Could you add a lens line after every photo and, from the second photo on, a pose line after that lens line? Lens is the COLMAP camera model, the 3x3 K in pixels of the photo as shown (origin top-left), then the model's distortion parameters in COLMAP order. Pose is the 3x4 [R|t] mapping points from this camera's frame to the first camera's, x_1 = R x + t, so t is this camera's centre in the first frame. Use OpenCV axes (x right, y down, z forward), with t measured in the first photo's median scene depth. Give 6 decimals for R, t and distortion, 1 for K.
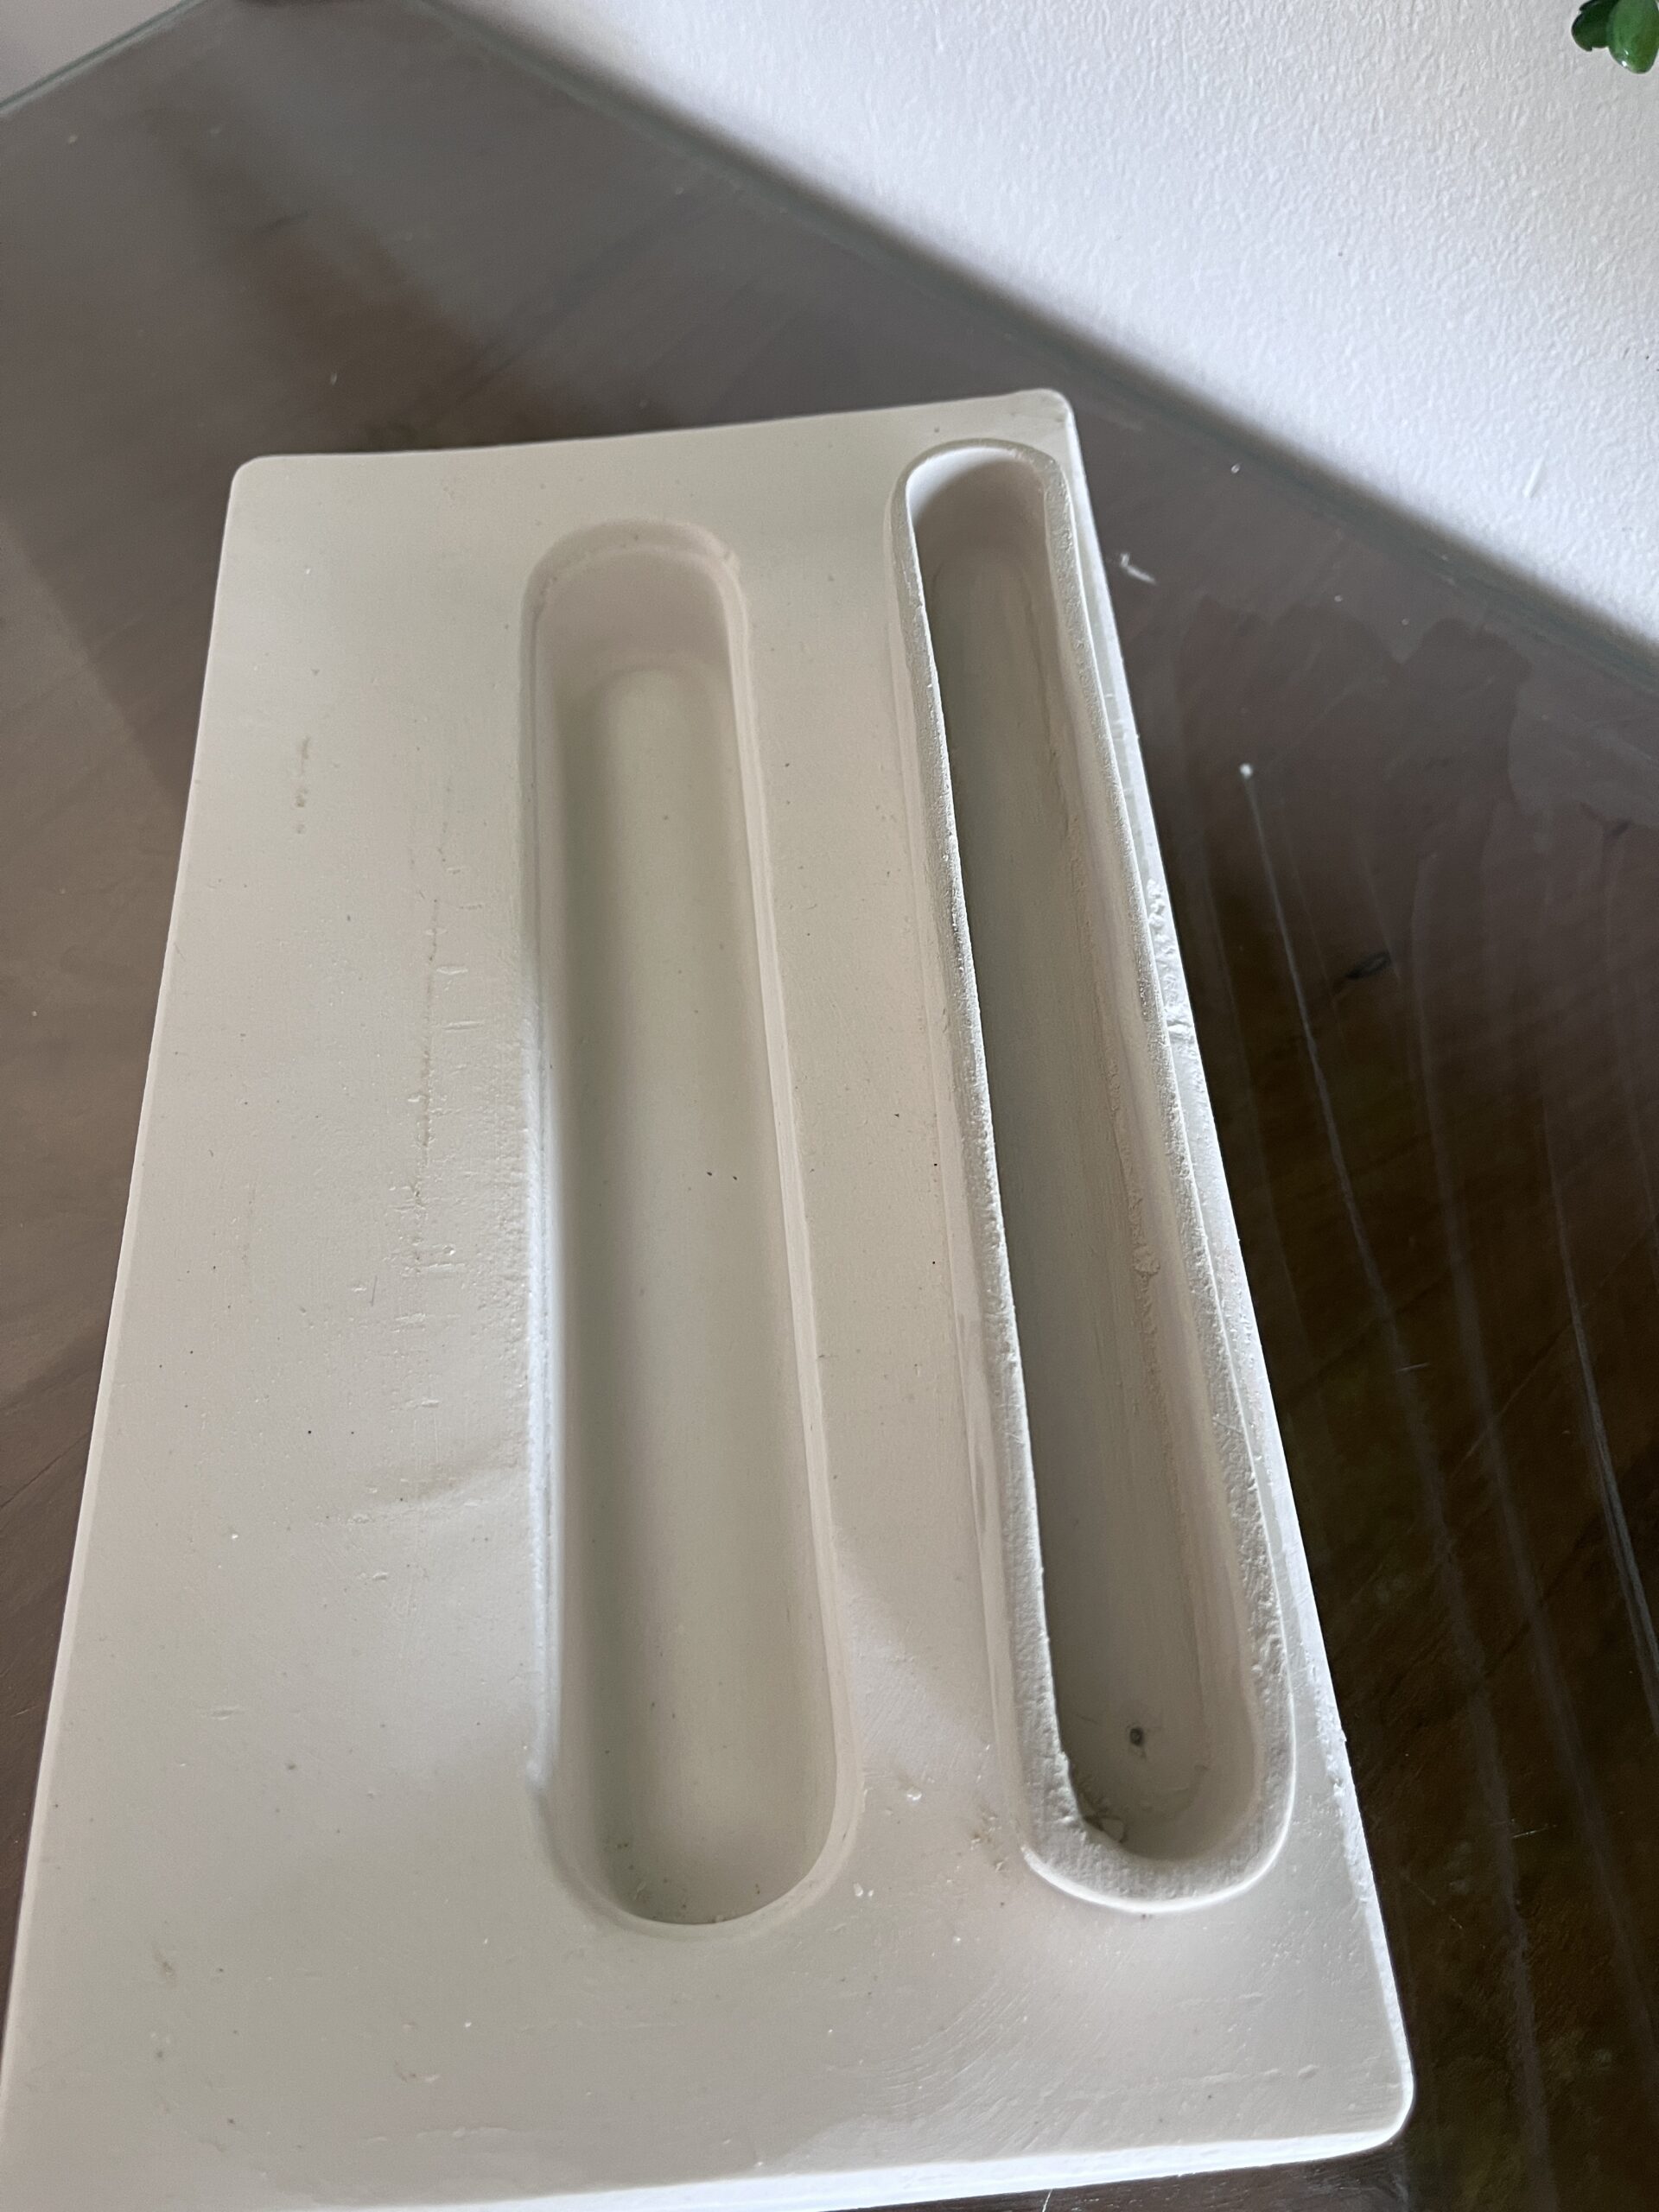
lens RADIAL K [[1745.1, 0, 822.3], [0, 1745.1, 1115.3], [0, 0, 1]] dist [0.039770, -0.065077]
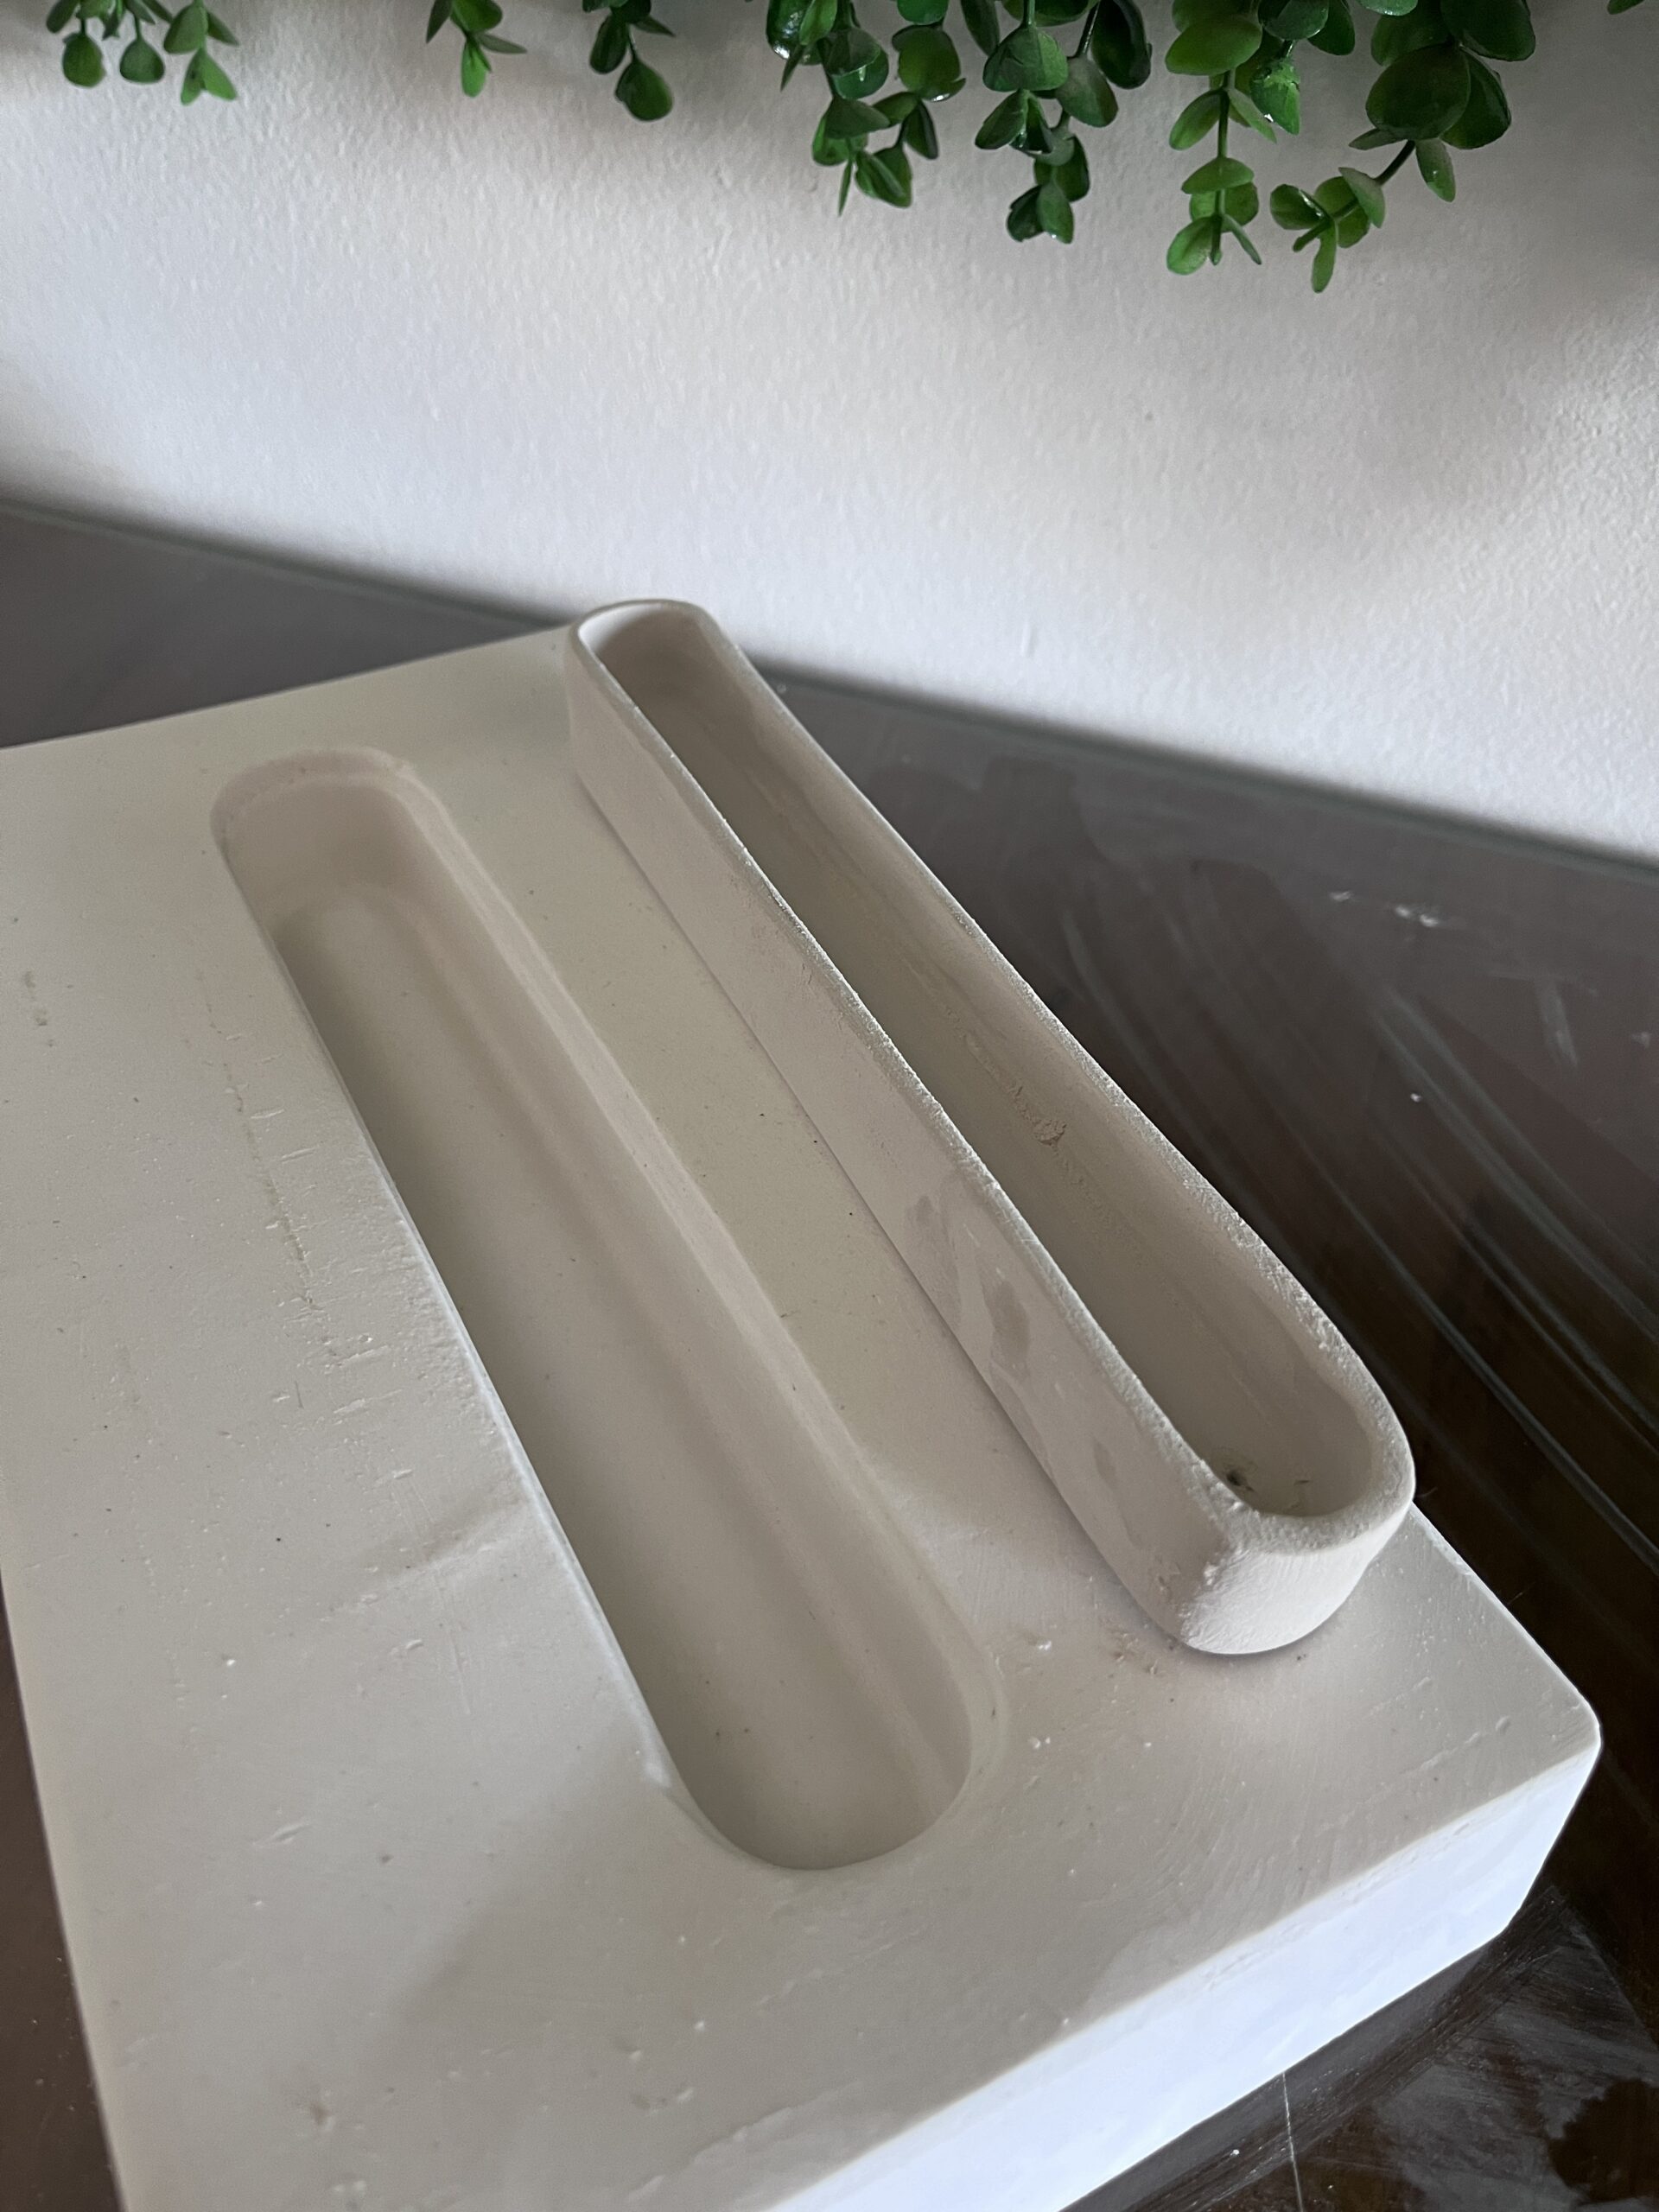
lens RADIAL K [[1745.1, 0, 829.3], [0, 1745.1, 1109.6], [0, 0, 1]] dist [0.039770, -0.065077]
pose [[0.919407, -0.215537, 0.328991, -0.196153], [0.301943, 0.922819, -0.239238, 0.193678], [-0.252035, 0.319293, 0.913526, 0.027445]]
